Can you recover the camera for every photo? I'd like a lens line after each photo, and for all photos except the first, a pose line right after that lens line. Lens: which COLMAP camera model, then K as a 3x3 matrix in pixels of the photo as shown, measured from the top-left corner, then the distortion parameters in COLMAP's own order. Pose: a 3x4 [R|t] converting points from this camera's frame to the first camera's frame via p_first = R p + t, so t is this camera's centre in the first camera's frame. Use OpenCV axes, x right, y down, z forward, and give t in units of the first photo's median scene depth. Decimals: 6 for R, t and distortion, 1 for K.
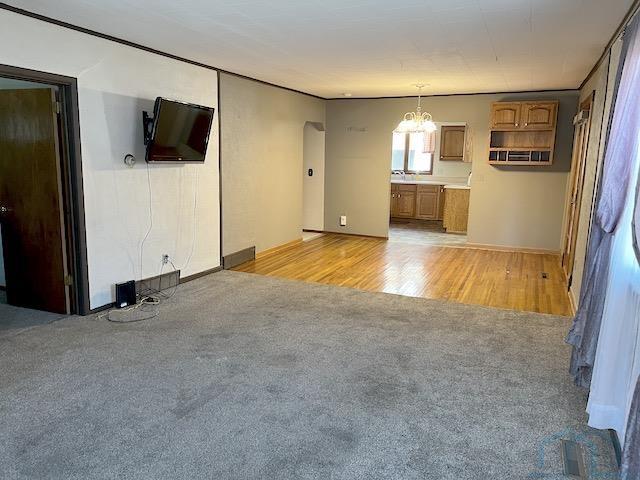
lens RADIAL K [[479.5, 0, 316.5], [0, 479.5, 239.8], [0, 0, 1]] dist [0.034870, -0.046435]
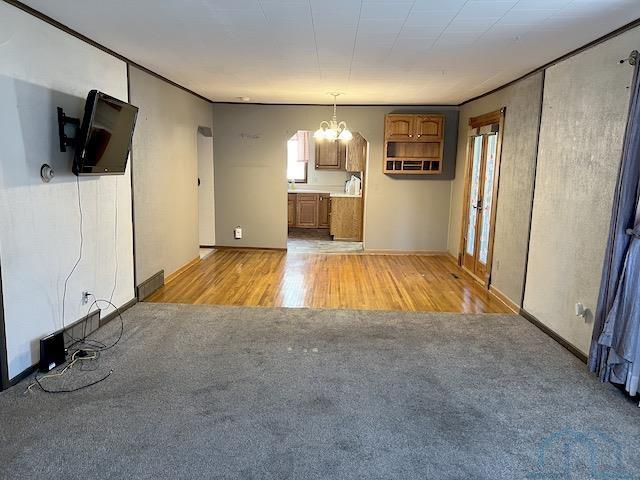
lens RADIAL K [[479.5, 0, 316.5], [0, 479.5, 239.8], [0, 0, 1]] dist [0.034870, -0.046435]
pose [[0.926829, -0.056419, 0.371220, -0.187120], [0.061351, 0.998115, -0.001480, -0.021815], [-0.370437, 0.024146, 0.928544, 0.100179]]
